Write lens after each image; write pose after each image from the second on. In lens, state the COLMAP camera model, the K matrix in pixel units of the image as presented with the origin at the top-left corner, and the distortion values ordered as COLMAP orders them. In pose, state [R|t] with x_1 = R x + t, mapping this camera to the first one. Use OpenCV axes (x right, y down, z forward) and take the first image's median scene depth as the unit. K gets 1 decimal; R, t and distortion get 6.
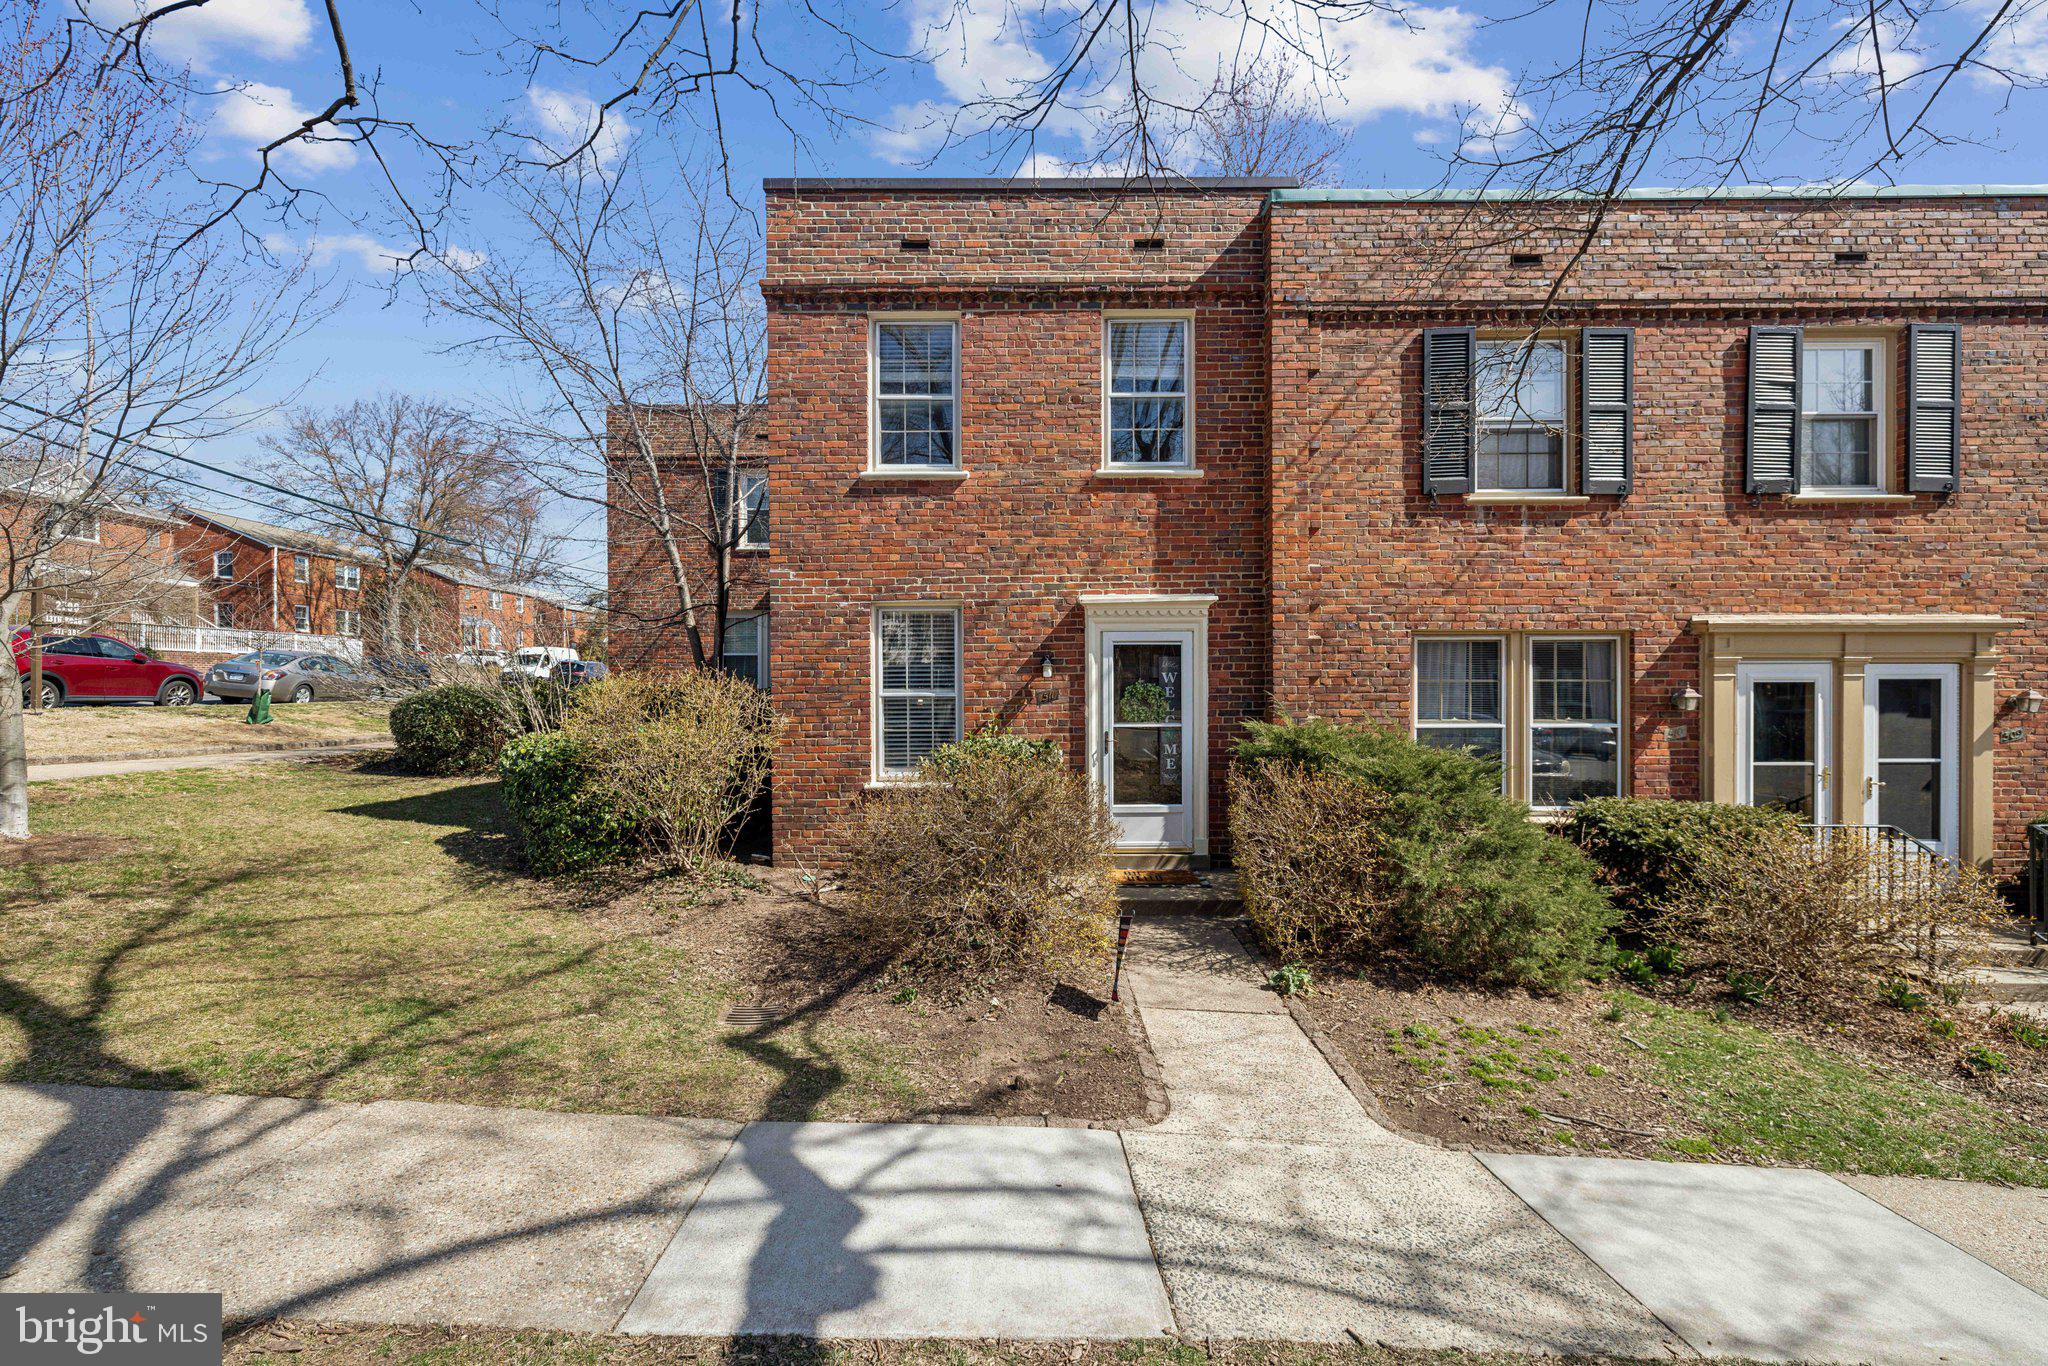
lens RADIAL K [[903.3, 0, 1015.9], [0, 903.3, 689.2], [0, 0, 1]] dist [0.000951, 0.000000]
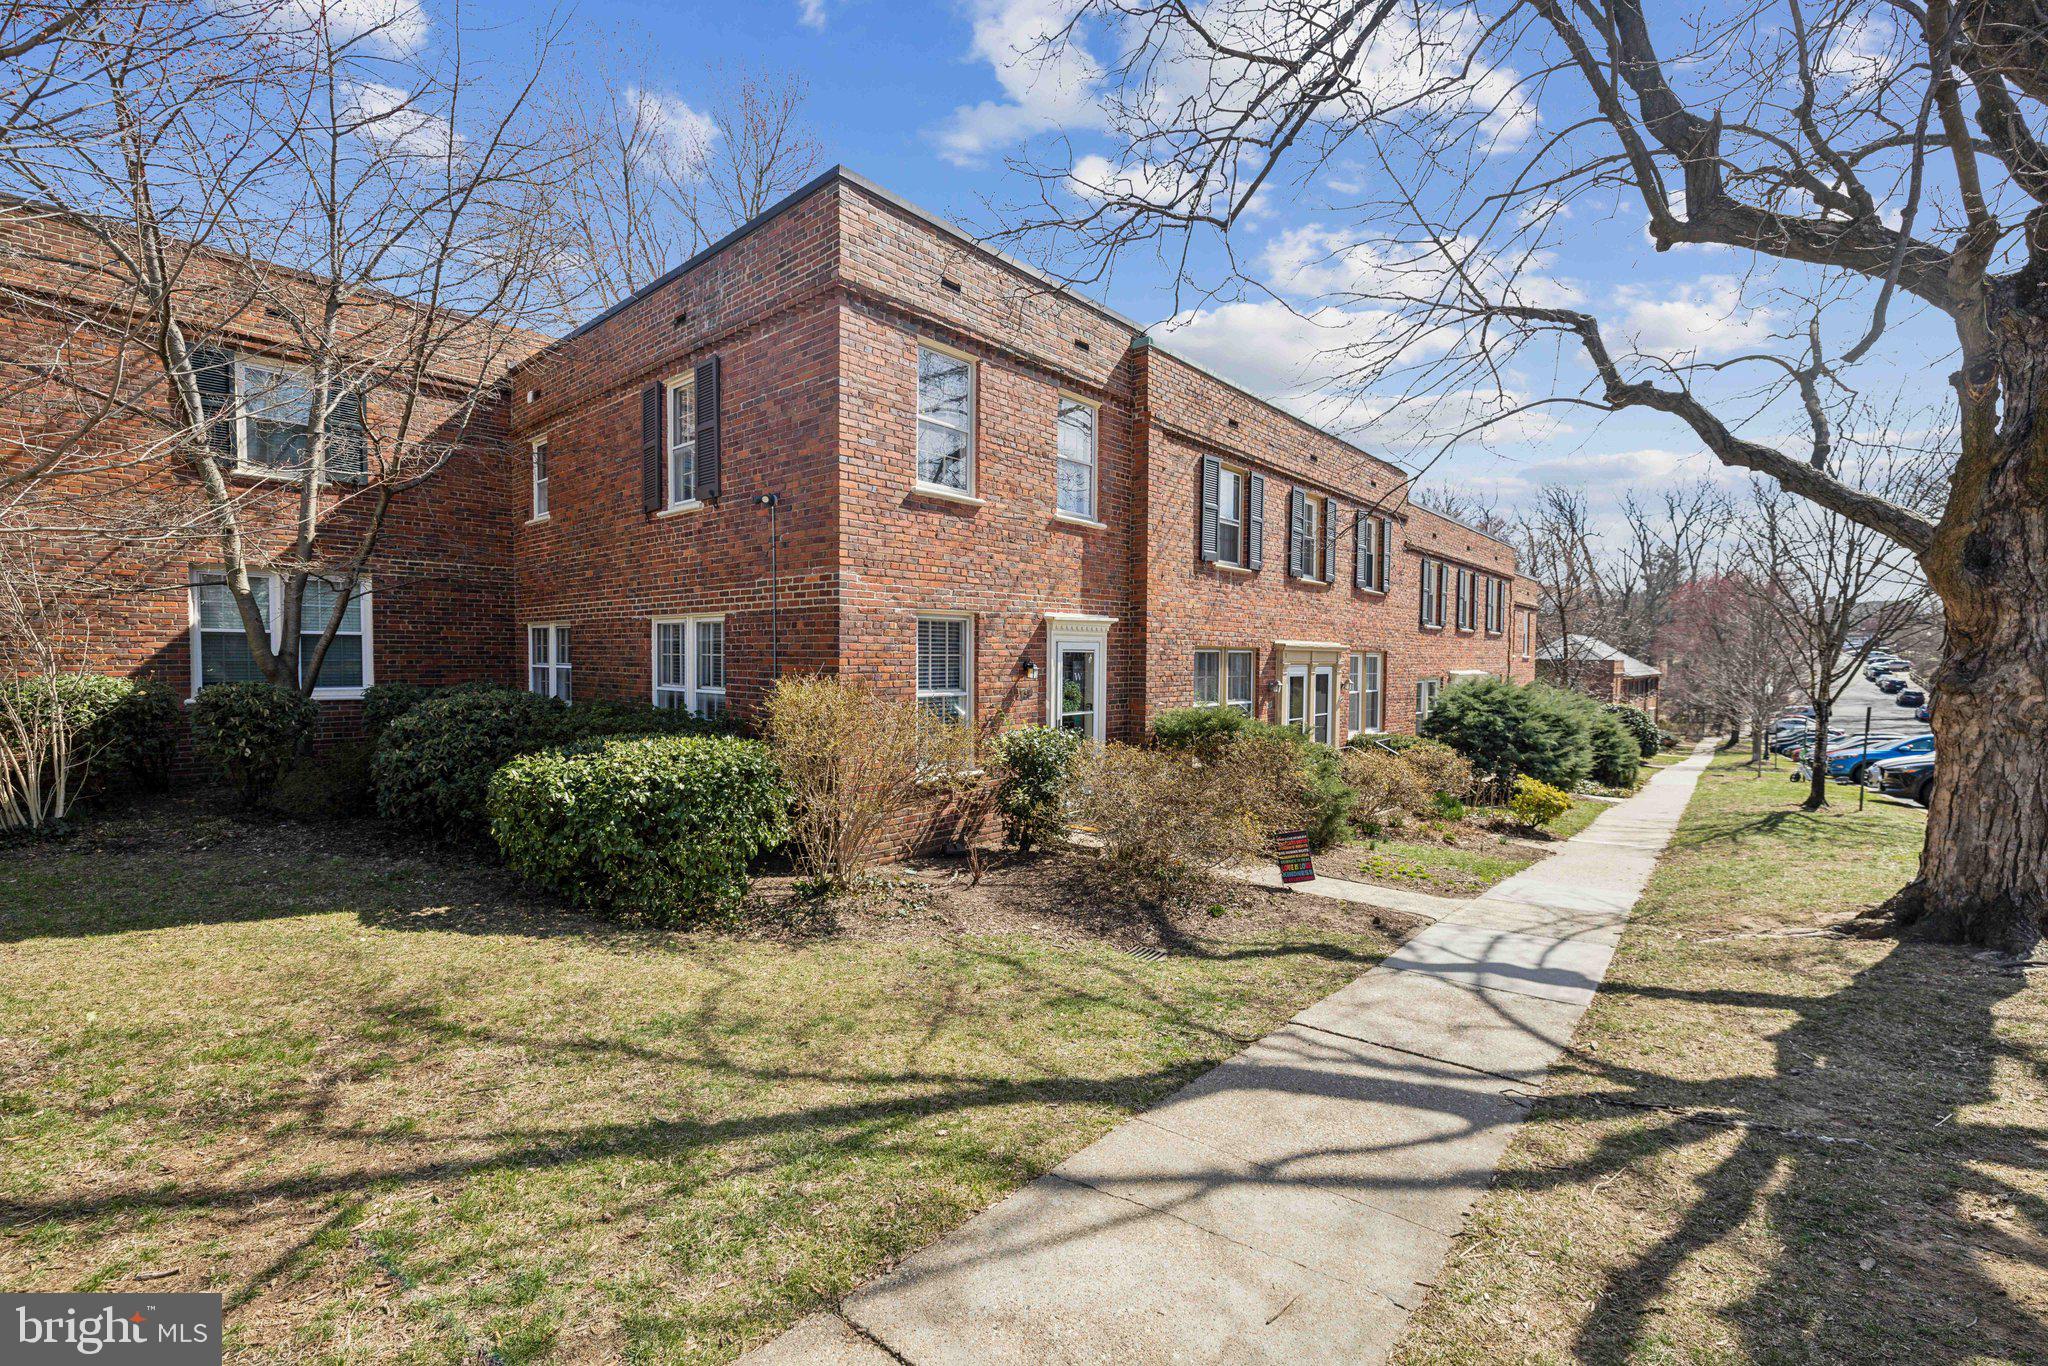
lens RADIAL K [[903.3, 0, 1057.8], [0, 903.3, 690.3], [0, 0, 1]] dist [0.000951, 0.000000]
pose [[0.621305, -0.022257, 0.783252, -0.933357], [-0.002576, 0.999533, 0.030447, -0.035209], [-0.783564, -0.020935, 0.620958, 0.212988]]
